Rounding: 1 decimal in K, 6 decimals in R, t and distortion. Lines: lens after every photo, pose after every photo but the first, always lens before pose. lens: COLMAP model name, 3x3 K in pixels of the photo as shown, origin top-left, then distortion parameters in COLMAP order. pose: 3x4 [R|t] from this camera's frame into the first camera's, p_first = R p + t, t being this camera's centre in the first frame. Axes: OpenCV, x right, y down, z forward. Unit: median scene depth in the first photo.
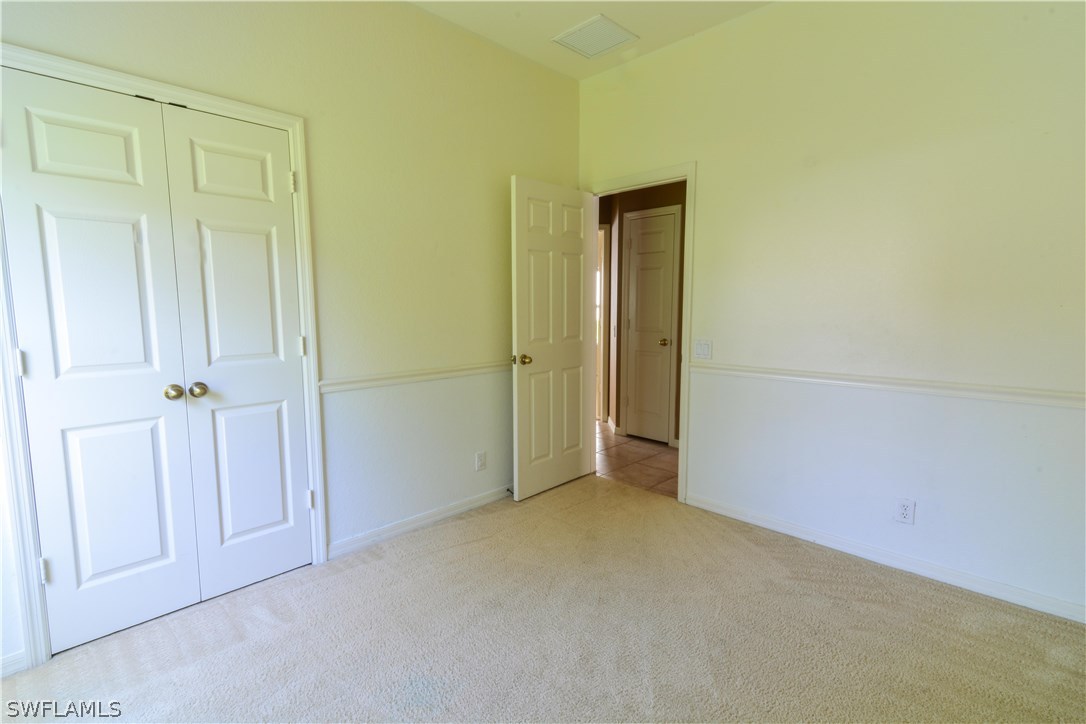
lens RADIAL K [[512.5, 0, 539.6], [0, 512.5, 366.4], [0, 0, 1]] dist [0.025279, -0.006132]
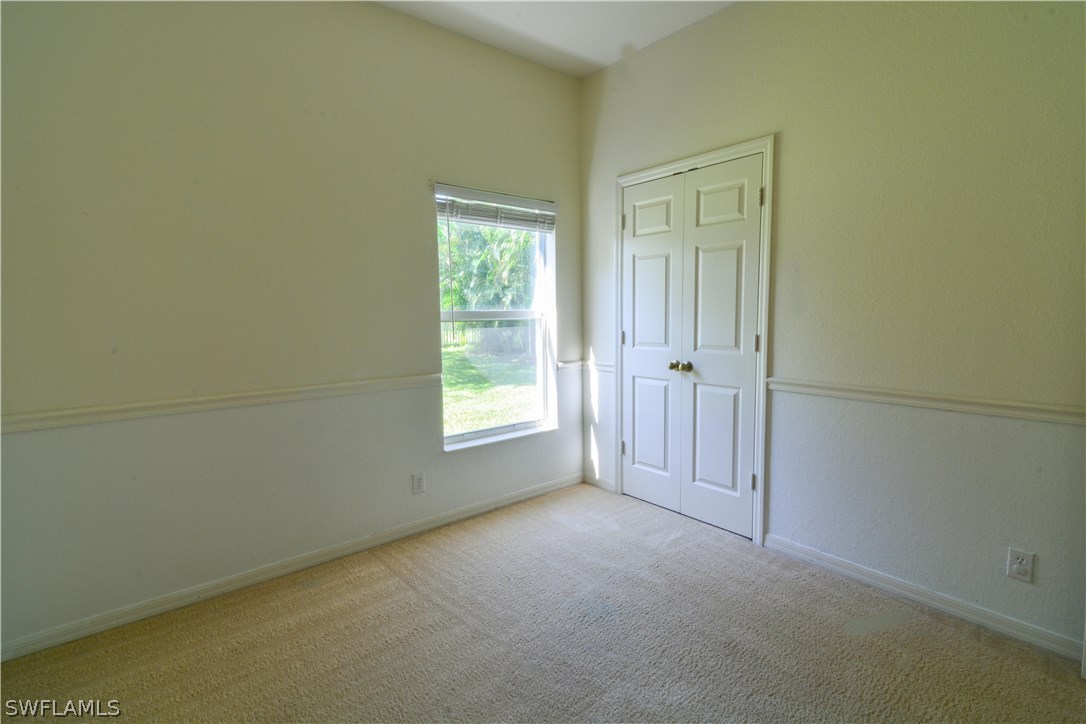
lens RADIAL K [[512.5, 0, 544.0], [0, 512.5, 364.0], [0, 0, 1]] dist [0.025279, -0.006132]
pose [[-0.098546, 0.117366, -0.988187, 0.750853], [-0.101120, 0.986700, 0.127273, -0.098623], [0.989981, 0.112468, -0.085367, 0.701773]]
